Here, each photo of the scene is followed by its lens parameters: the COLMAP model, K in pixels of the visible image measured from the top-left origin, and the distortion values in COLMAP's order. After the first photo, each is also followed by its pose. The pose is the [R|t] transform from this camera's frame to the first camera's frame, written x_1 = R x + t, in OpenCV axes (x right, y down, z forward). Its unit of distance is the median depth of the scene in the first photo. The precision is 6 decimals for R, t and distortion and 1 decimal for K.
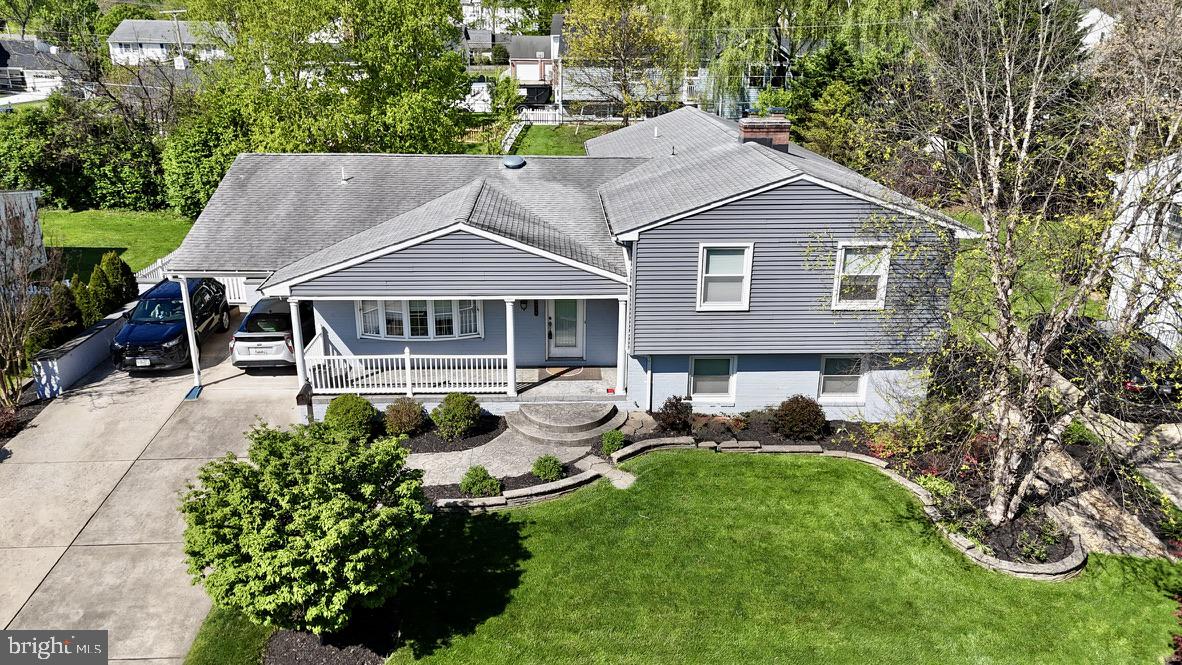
lens RADIAL K [[870.9, 0, 591.0], [0, 870.9, 332.5], [0, 0, 1]] dist [0.080088, -0.071343]
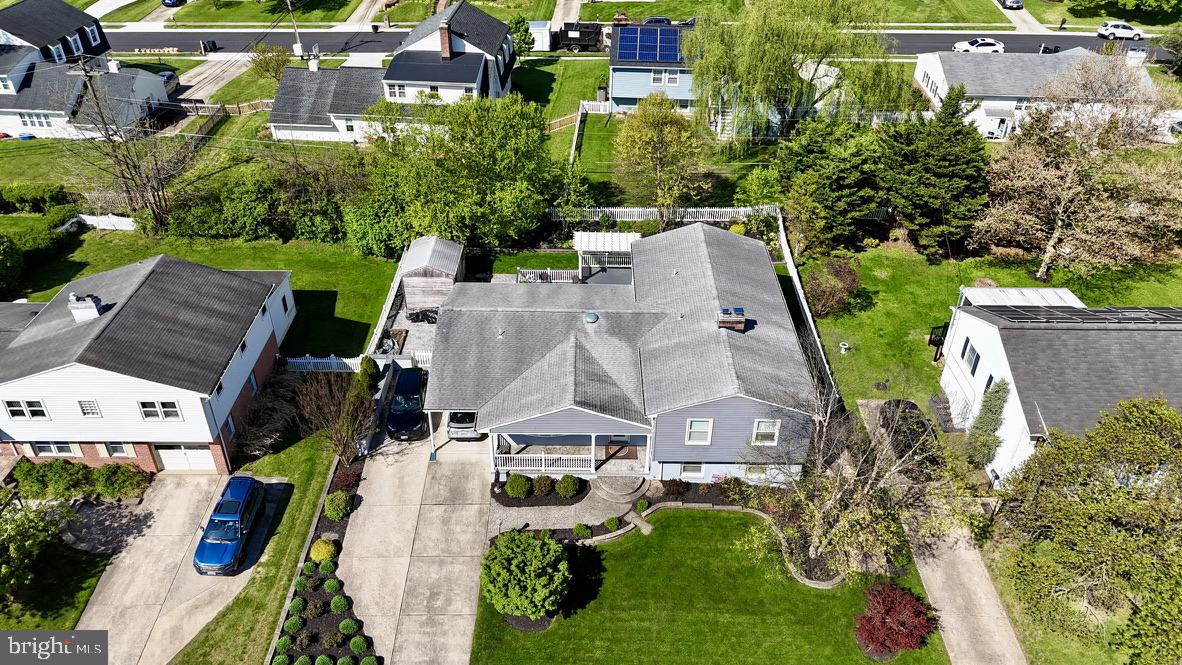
lens RADIAL K [[870.9, 0, 591.0], [0, 870.9, 332.5], [0, 0, 1]] dist [0.080088, -0.071343]
pose [[0.999149, 0.026054, -0.031971, -0.041773], [-0.016818, 0.965201, 0.260970, -0.821972], [0.037658, -0.260210, 0.964817, -0.931314]]
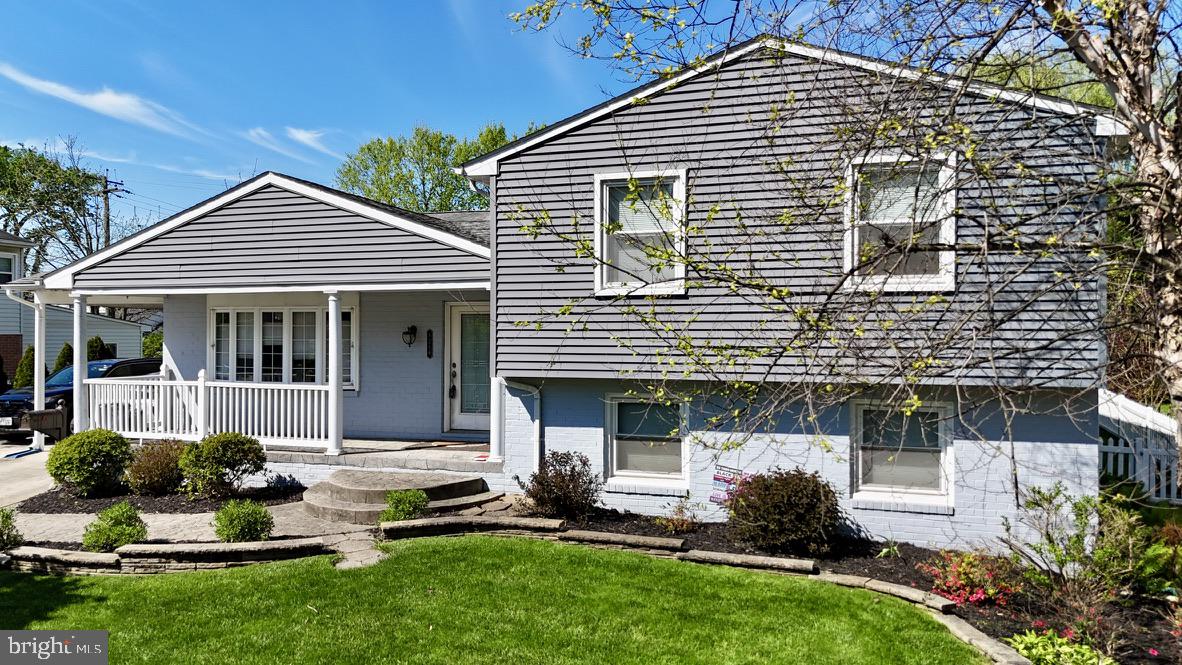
lens RADIAL K [[870.9, 0, 591.0], [0, 870.9, 332.5], [0, 0, 1]] dist [0.080088, -0.071343]
pose [[0.934114, -0.009484, -0.356848, 0.324903], [-0.111927, 0.941457, -0.318011, 0.180120], [0.338973, 0.337000, 0.878367, 0.514196]]
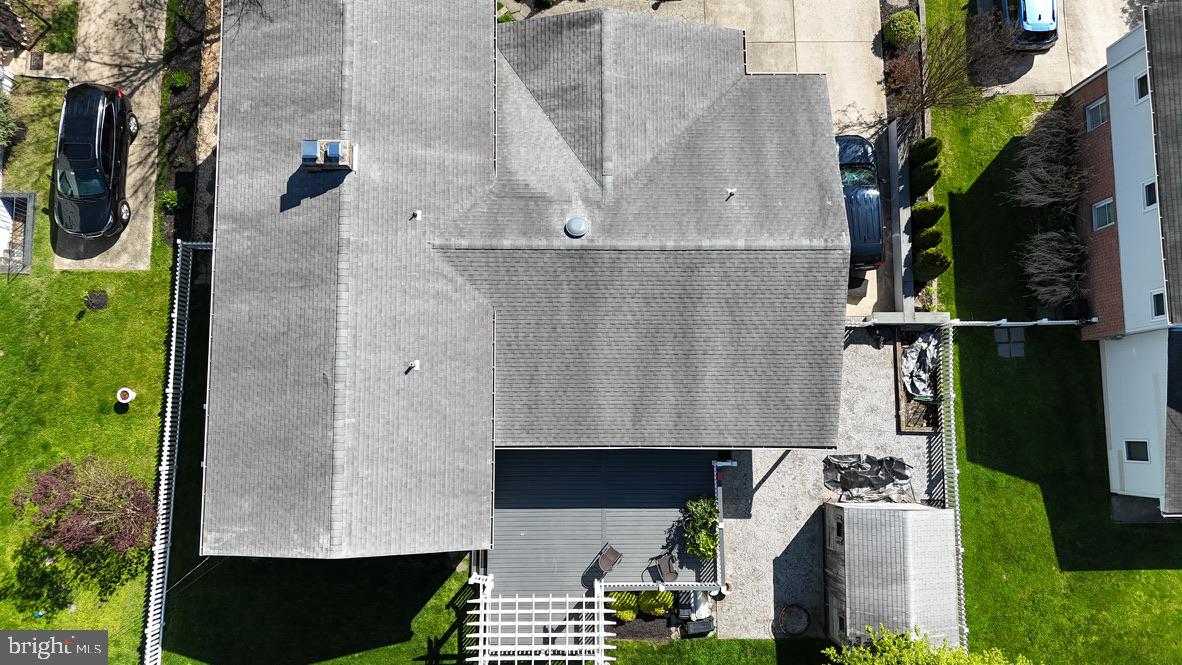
lens RADIAL K [[870.9, 0, 591.0], [0, 870.9, 332.5], [0, 0, 1]] dist [0.080088, -0.071343]
pose [[-0.998692, -0.038138, -0.034044, -0.094676], [-0.024387, -0.229869, 0.972916, -1.570202], [-0.044931, 0.972474, 0.228639, 1.165991]]
